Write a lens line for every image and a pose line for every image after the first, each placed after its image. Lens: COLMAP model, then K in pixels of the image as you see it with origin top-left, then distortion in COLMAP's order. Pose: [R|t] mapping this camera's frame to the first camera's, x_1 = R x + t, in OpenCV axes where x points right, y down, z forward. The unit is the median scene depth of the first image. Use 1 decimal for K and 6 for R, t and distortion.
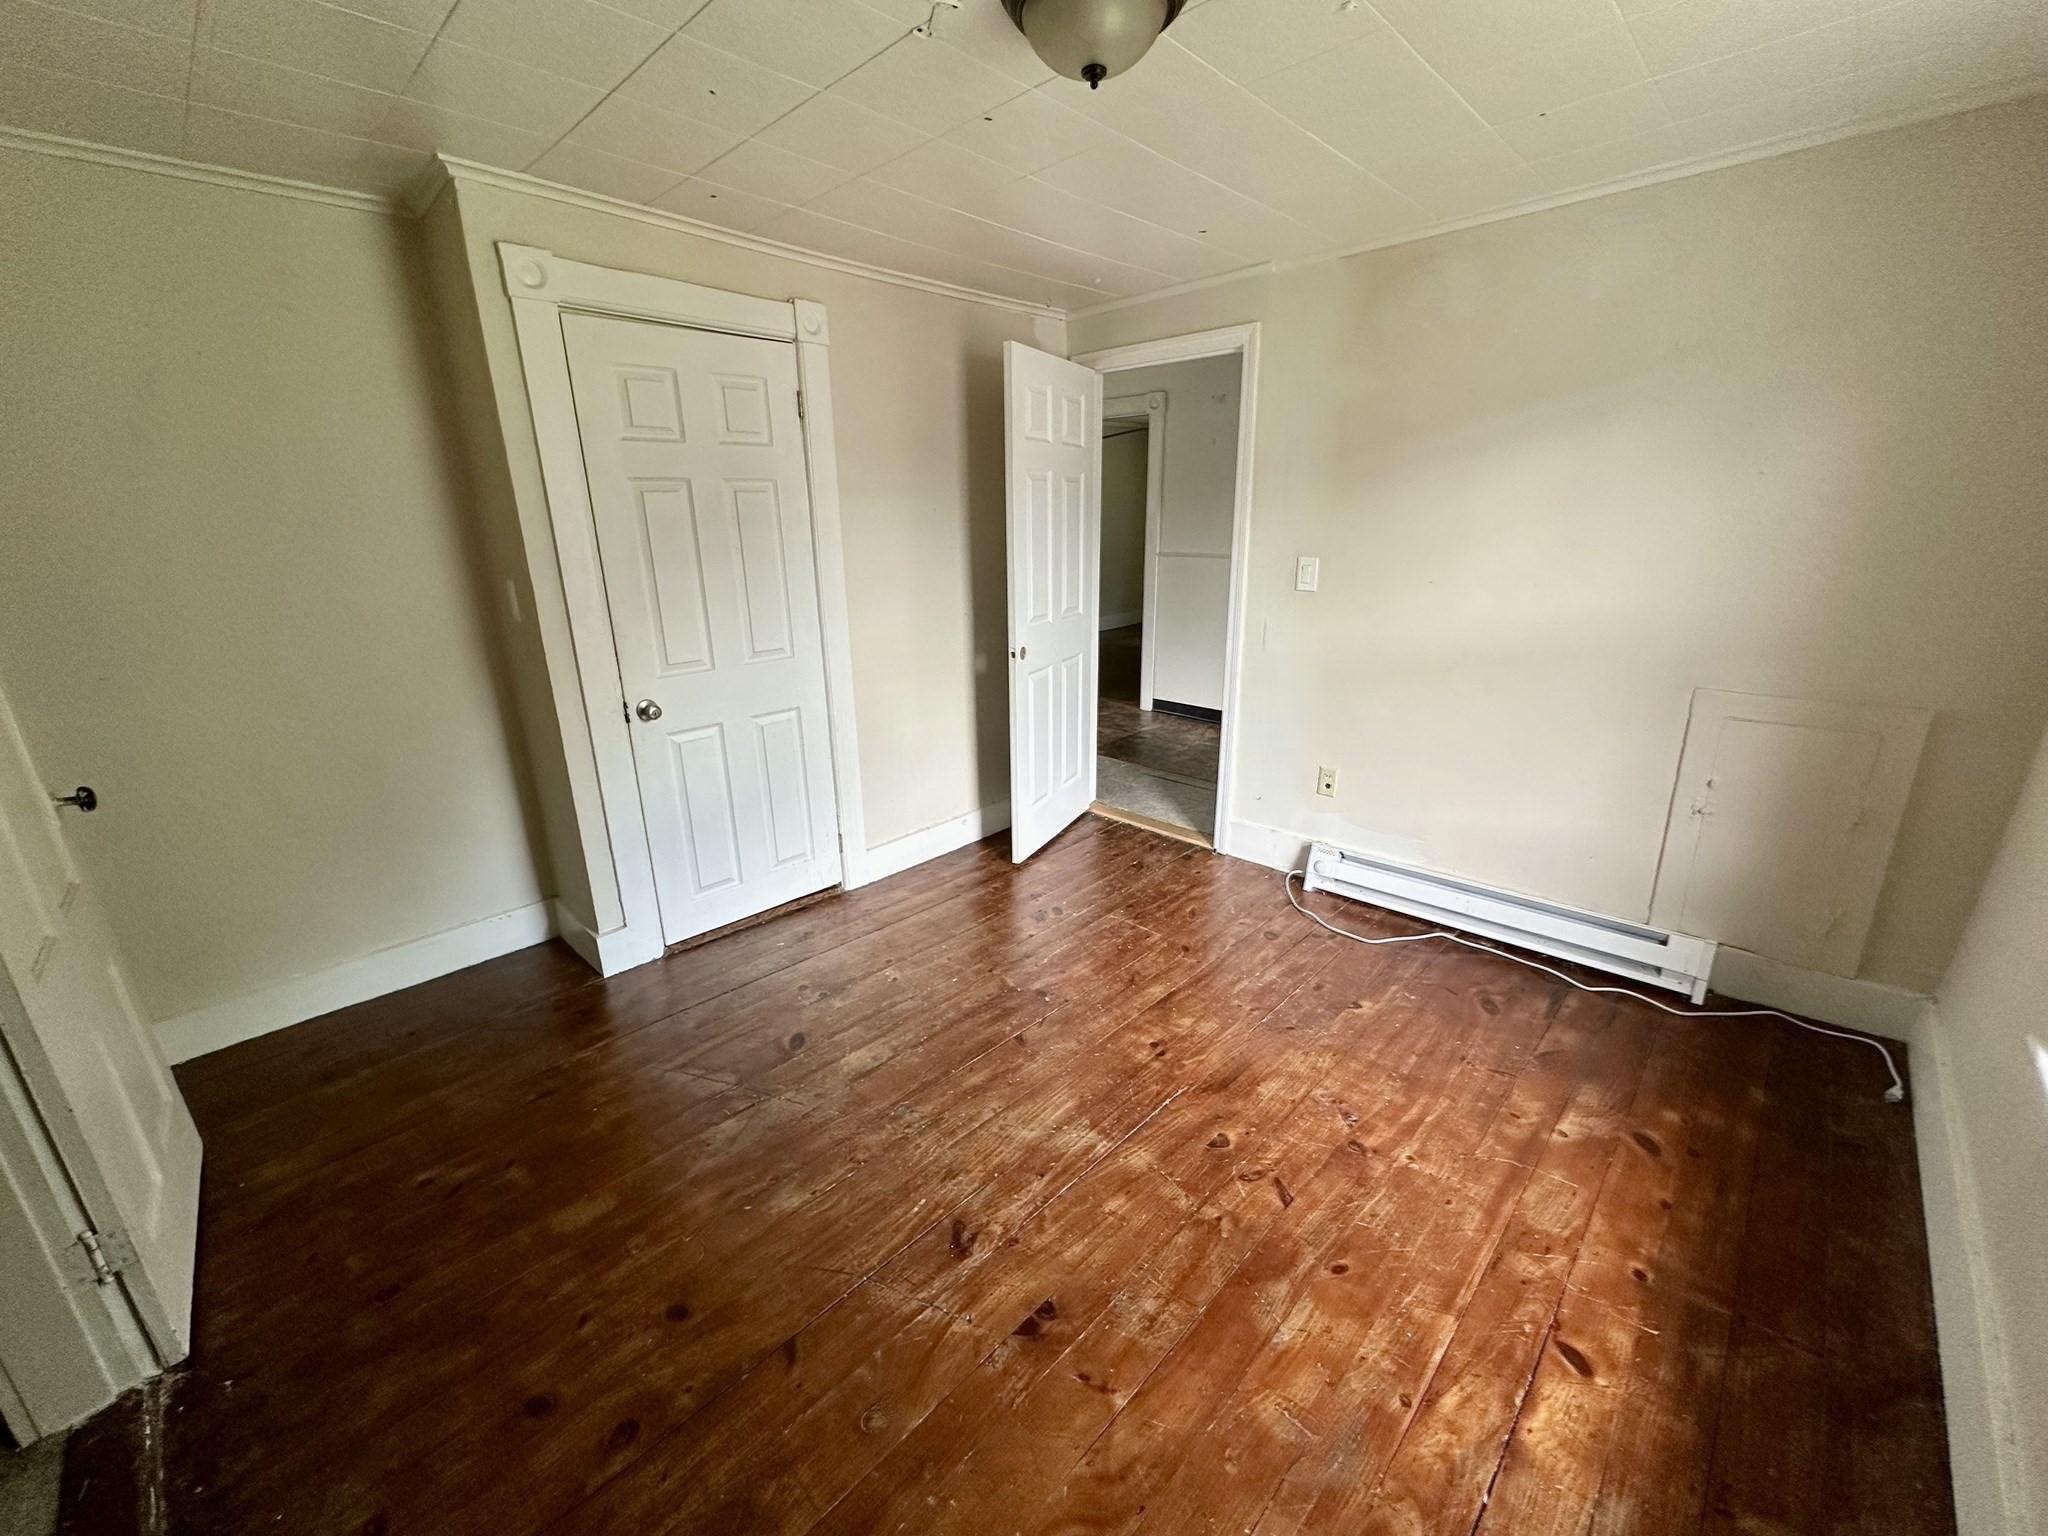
lens RADIAL K [[826.7, 0, 1020.2], [0, 826.7, 772.6], [0, 0, 1]] dist [-0.008717, 0.000361]
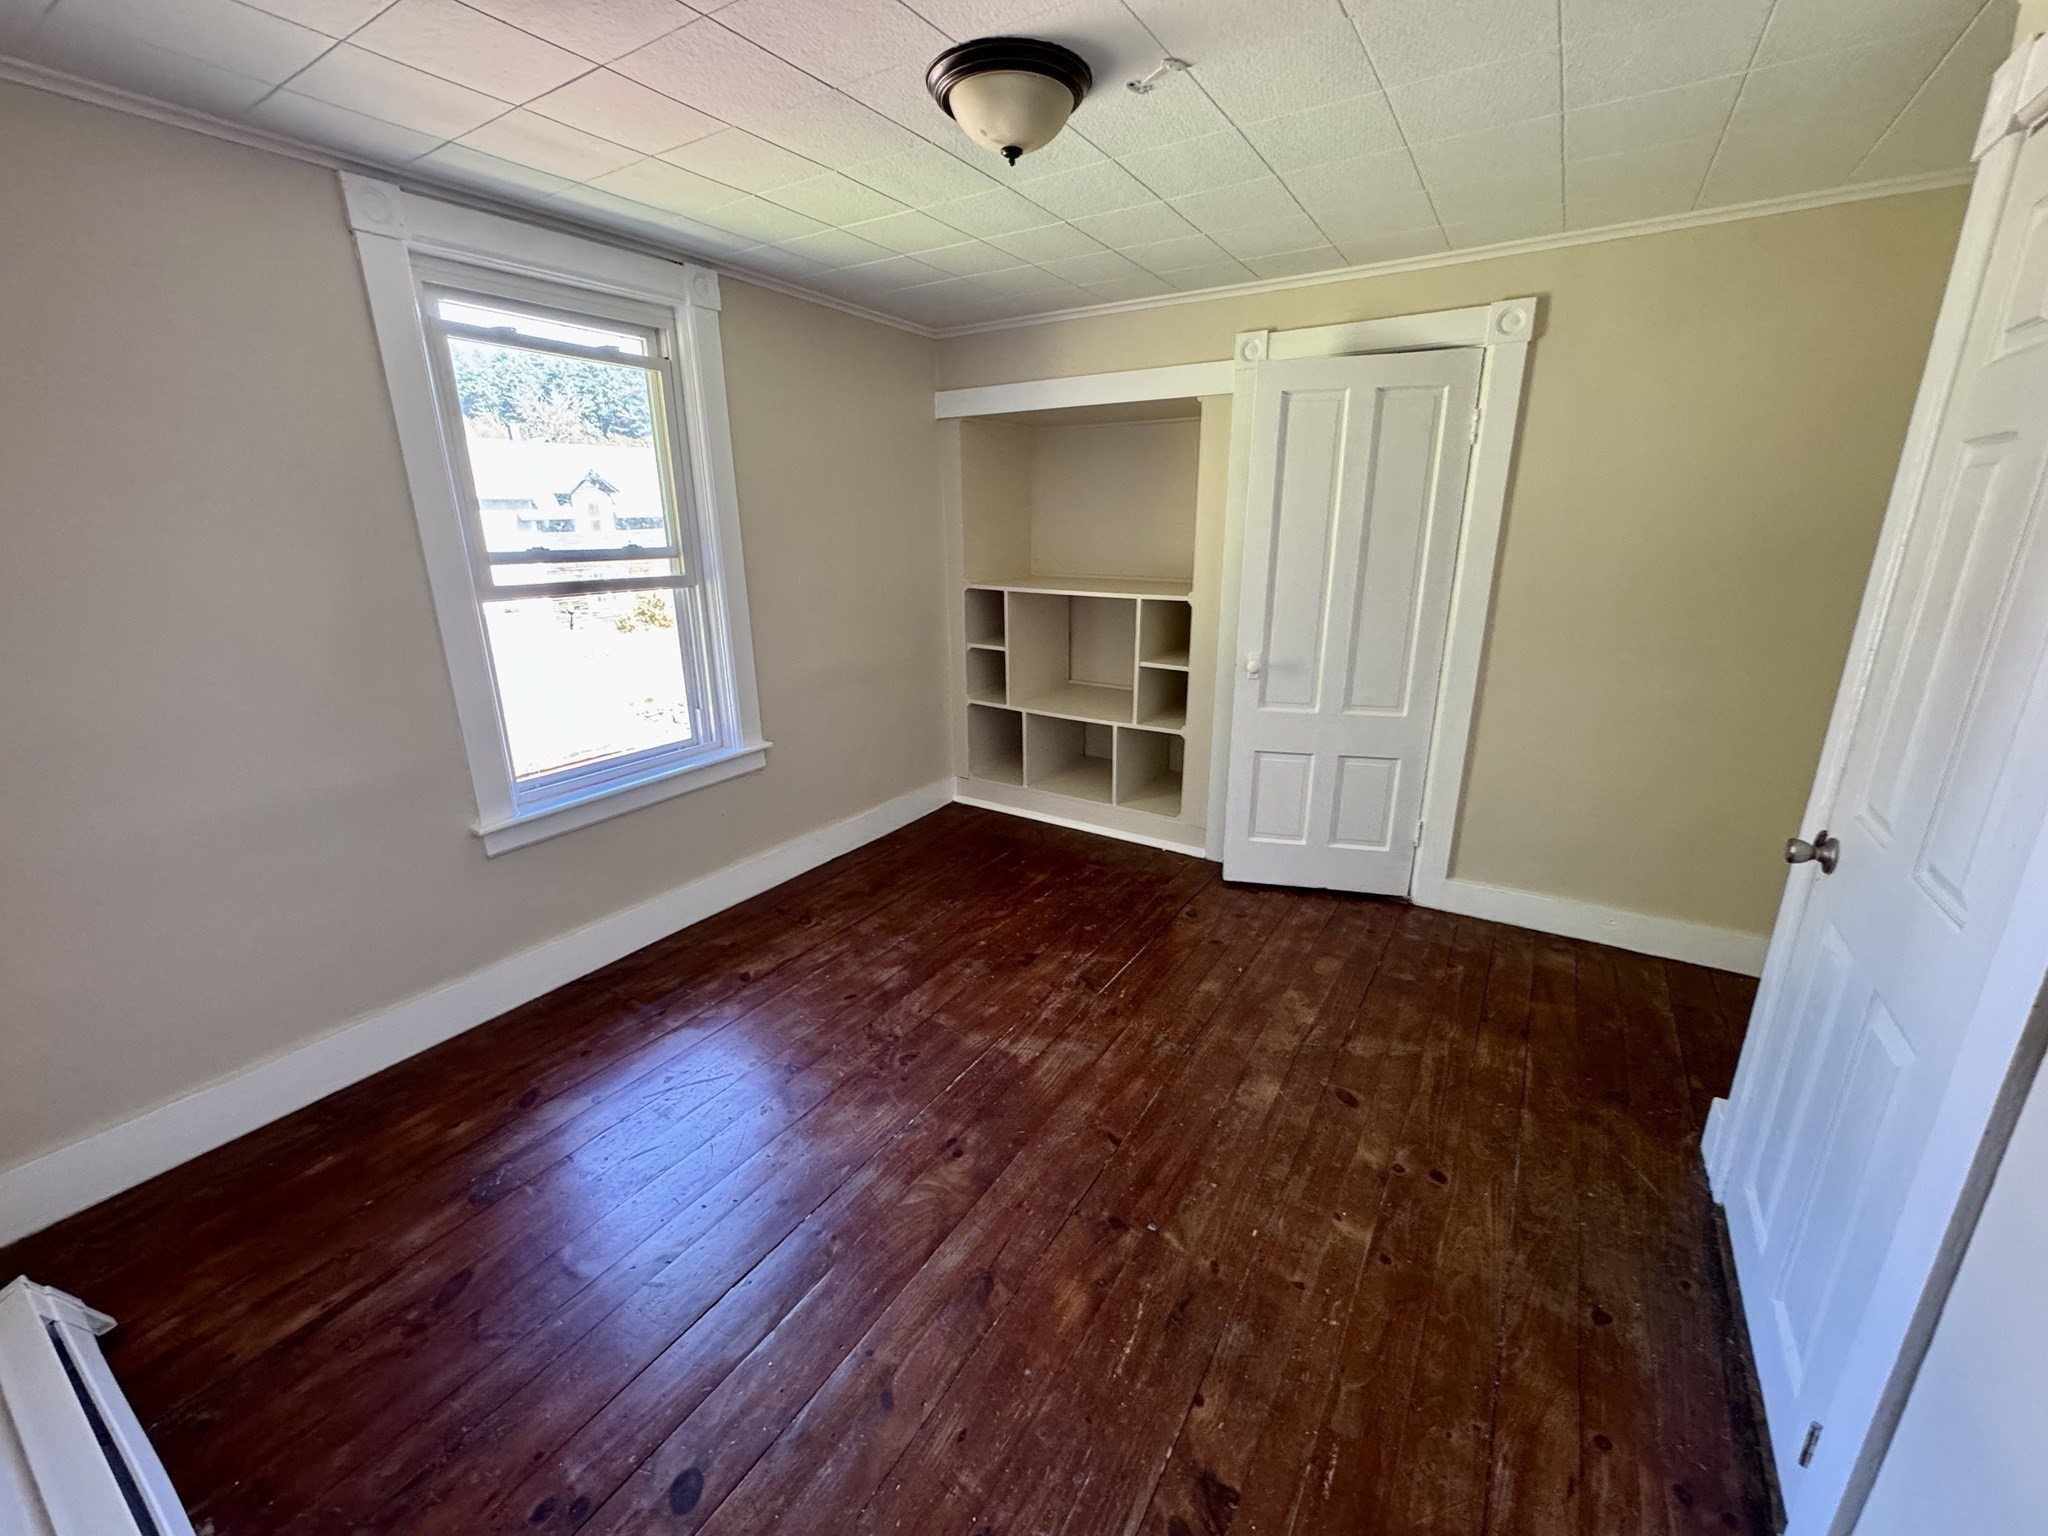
lens RADIAL K [[817.7, 0, 1026.0], [0, 817.7, 764.9], [0, 0, 1]] dist [-0.002818, 0.000285]
pose [[-0.979081, 0.082773, -0.185875, 0.272679], [-0.036225, 0.828014, 0.559535, -0.600181], [0.200222, 0.554564, -0.807695, 1.848857]]
